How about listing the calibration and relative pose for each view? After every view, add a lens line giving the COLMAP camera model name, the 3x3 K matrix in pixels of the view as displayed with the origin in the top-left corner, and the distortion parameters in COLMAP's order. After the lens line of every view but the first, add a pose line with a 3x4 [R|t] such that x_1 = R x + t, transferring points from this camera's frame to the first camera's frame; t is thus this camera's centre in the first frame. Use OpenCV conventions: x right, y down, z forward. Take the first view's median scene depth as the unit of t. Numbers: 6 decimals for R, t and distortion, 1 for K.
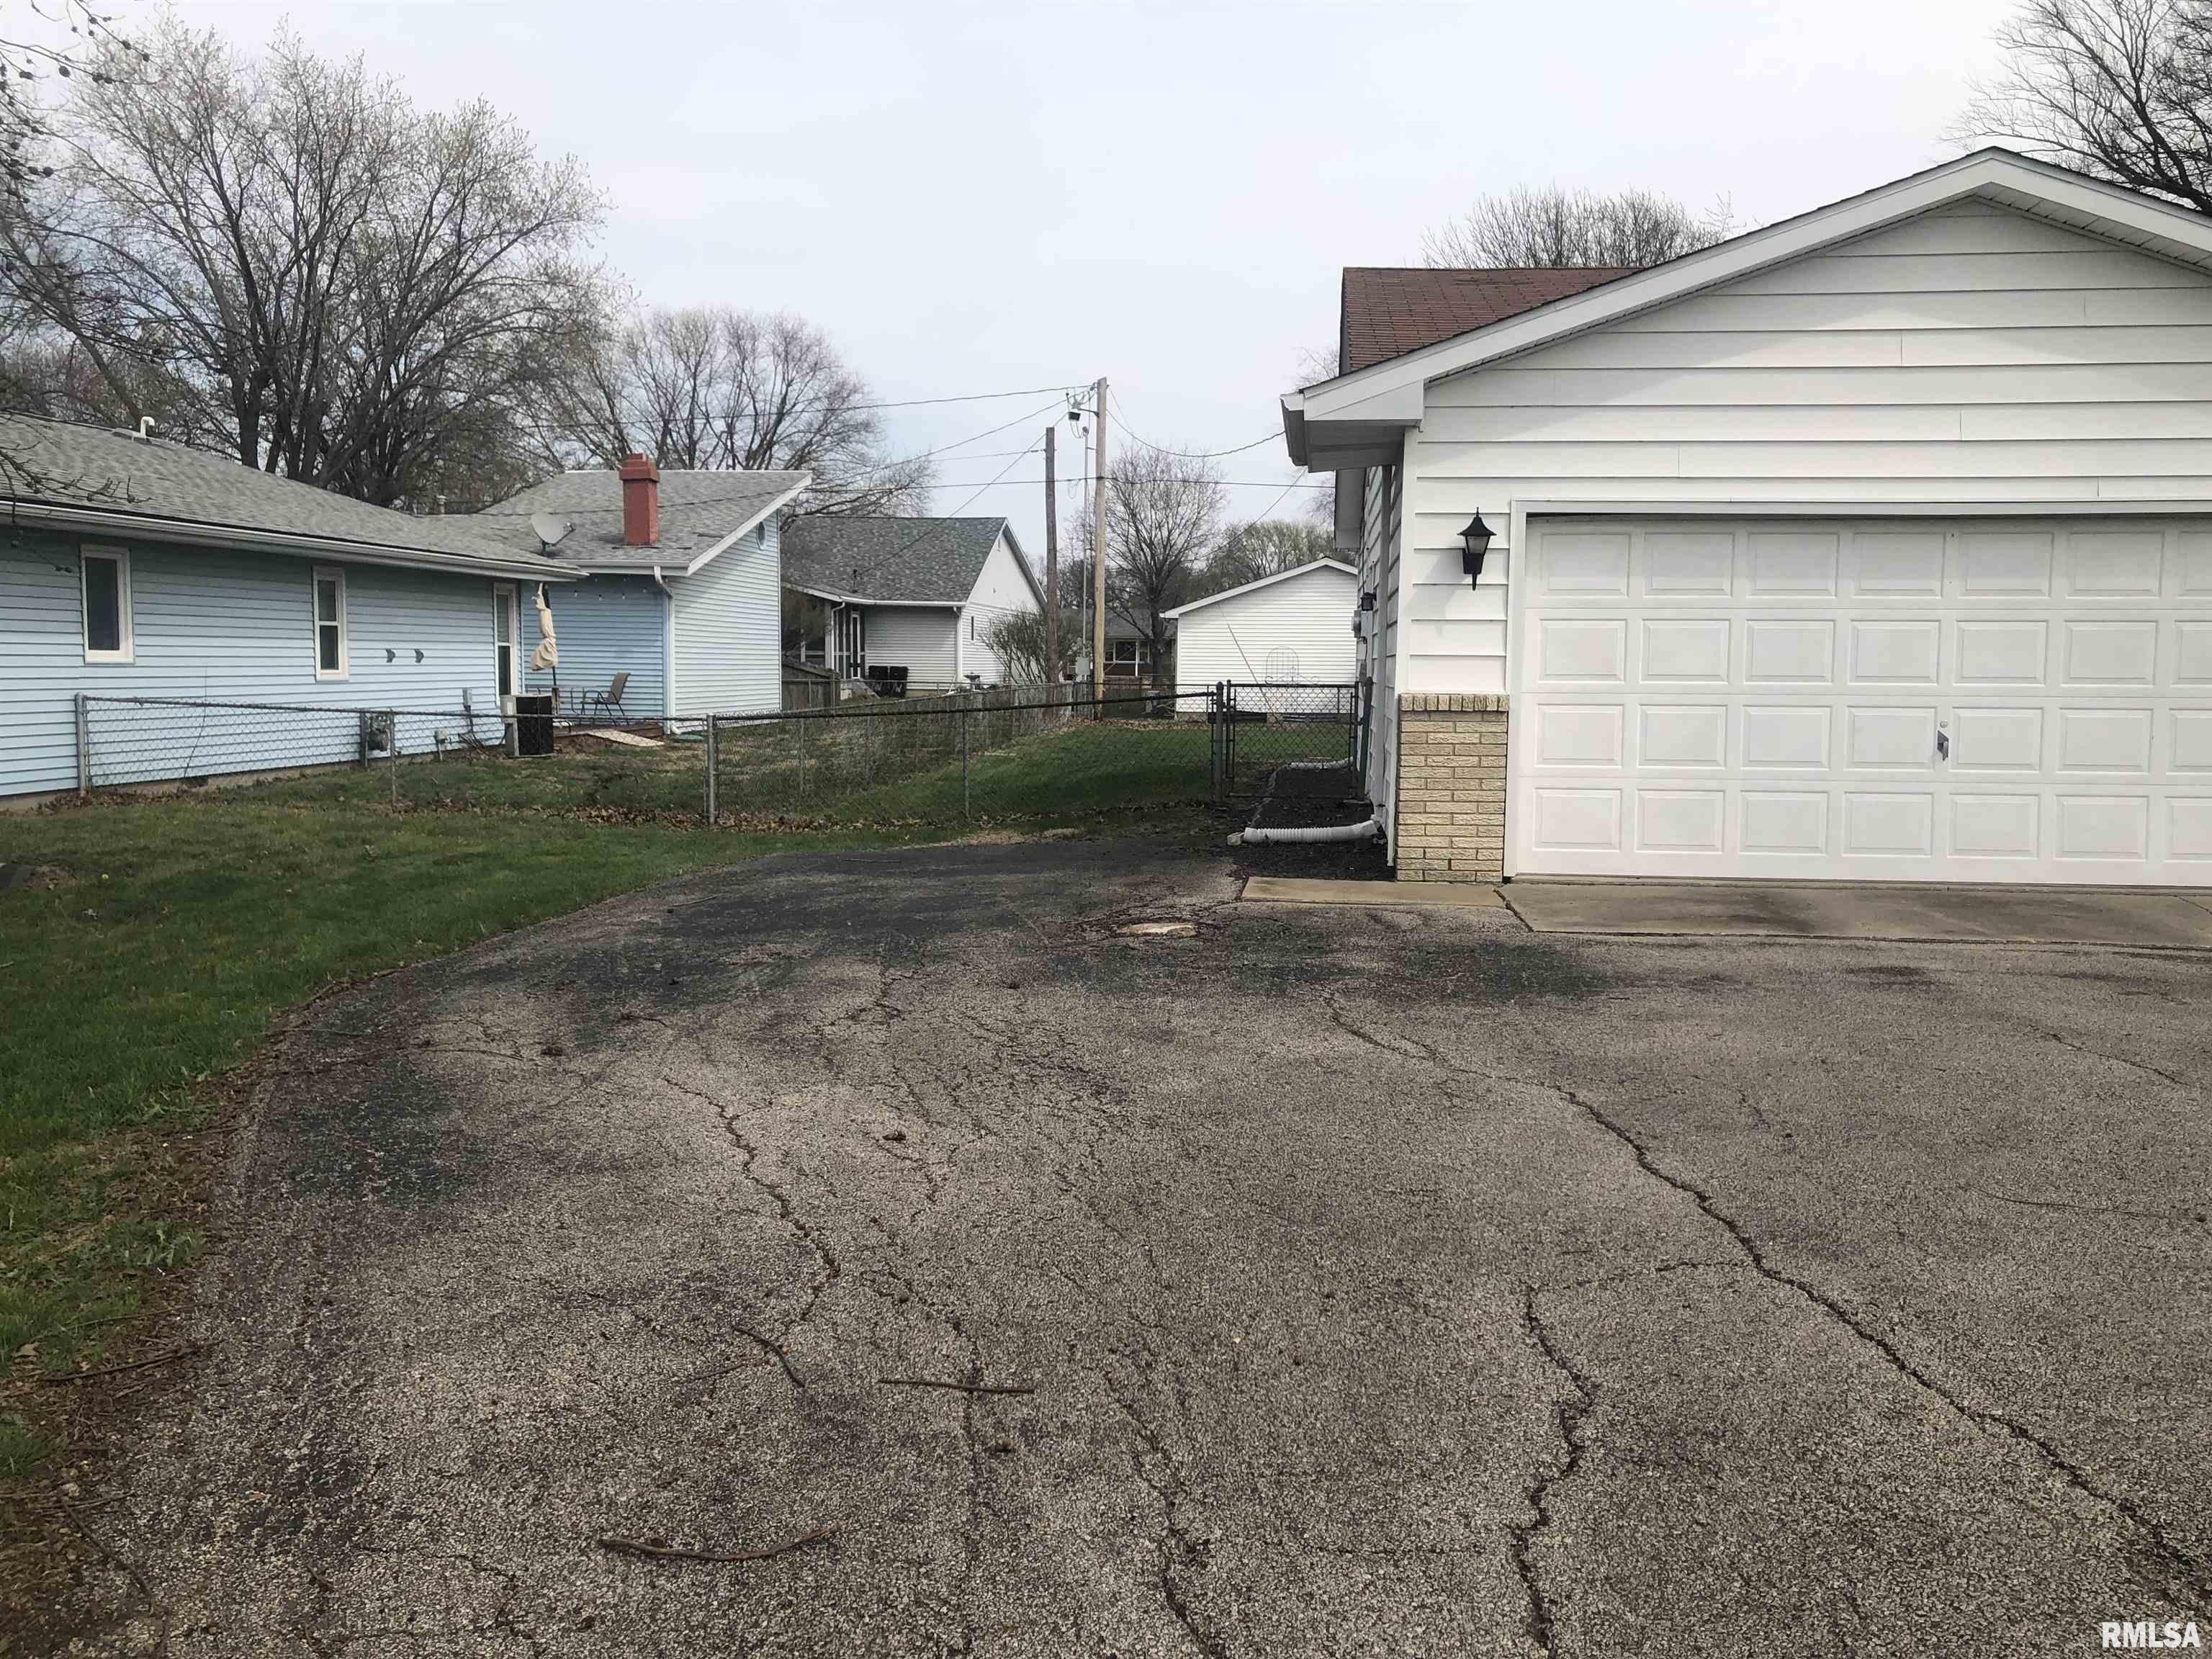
lens RADIAL K [[1816.9, 0, 1096.5], [0, 1816.9, 818.2], [0, 0, 1]] dist [0.038203, -0.040150]
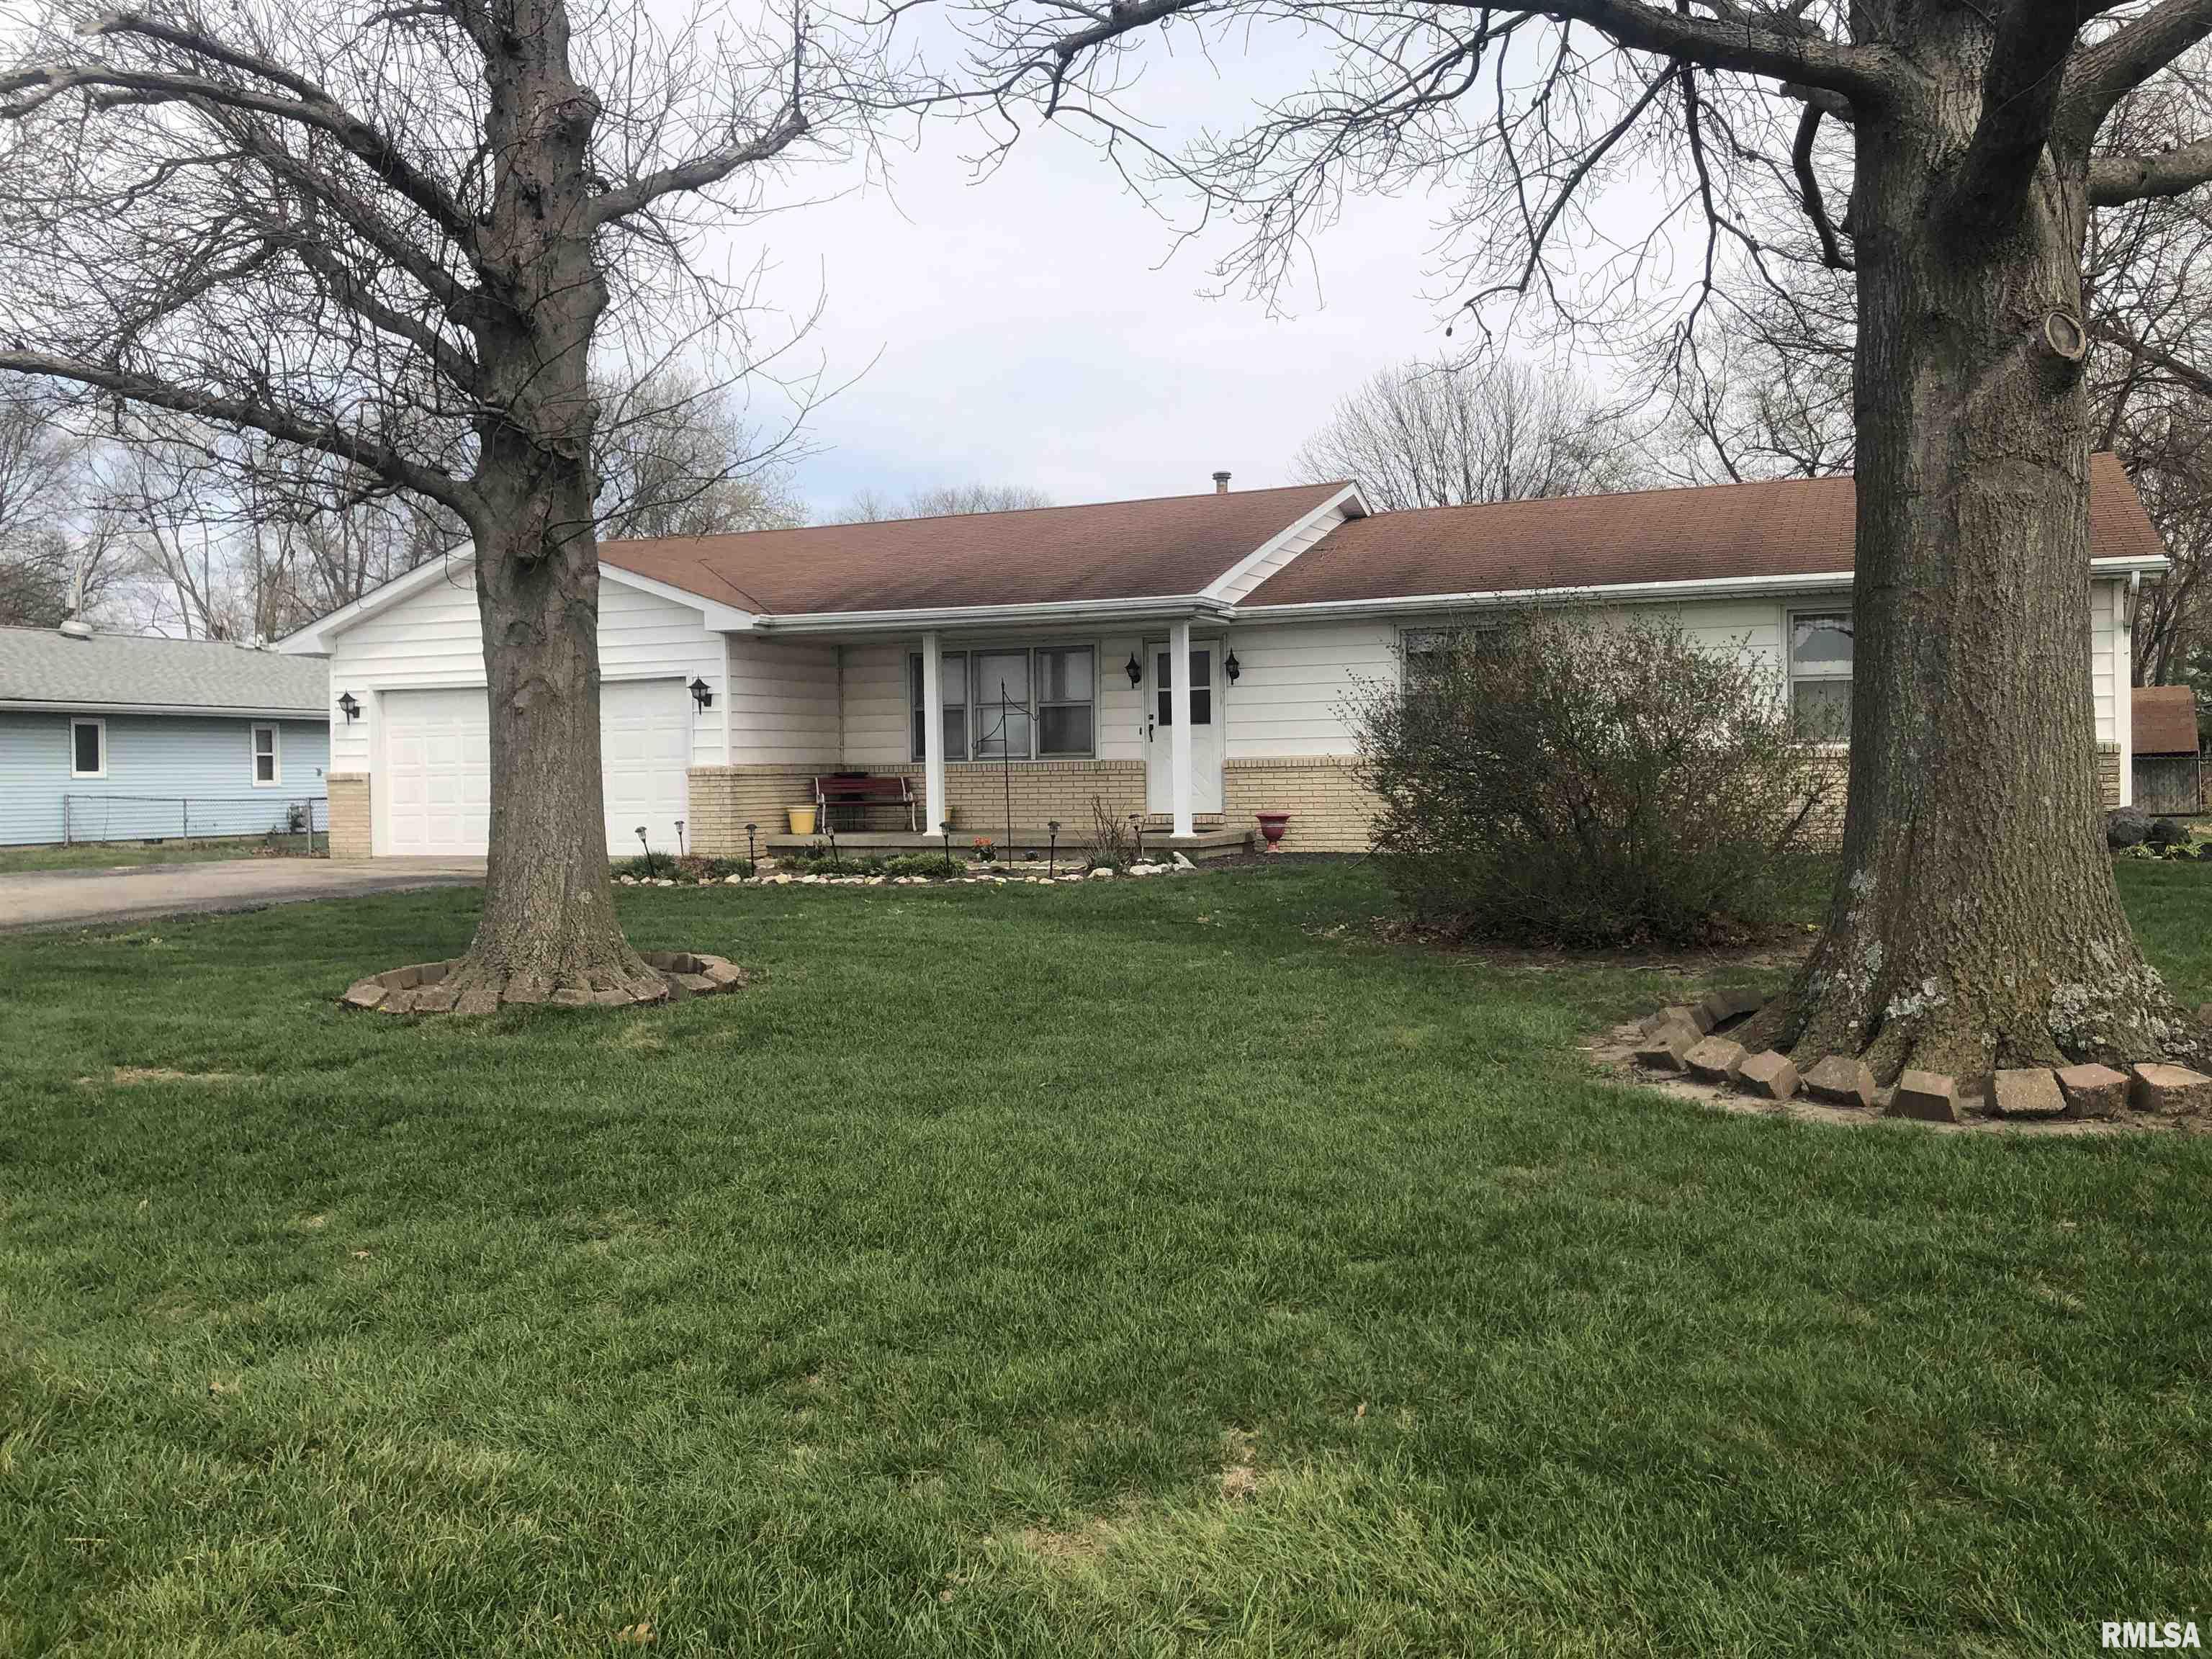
lens RADIAL K [[1816.9, 0, 1115.7], [0, 1816.9, 839.1], [0, 0, 1]] dist [0.038203, -0.040150]
pose [[0.948424, -0.018532, -0.316462, 1.081088], [0.004663, 0.998997, -0.044526, 0.069028], [0.316970, 0.040754, 0.947560, -0.474993]]
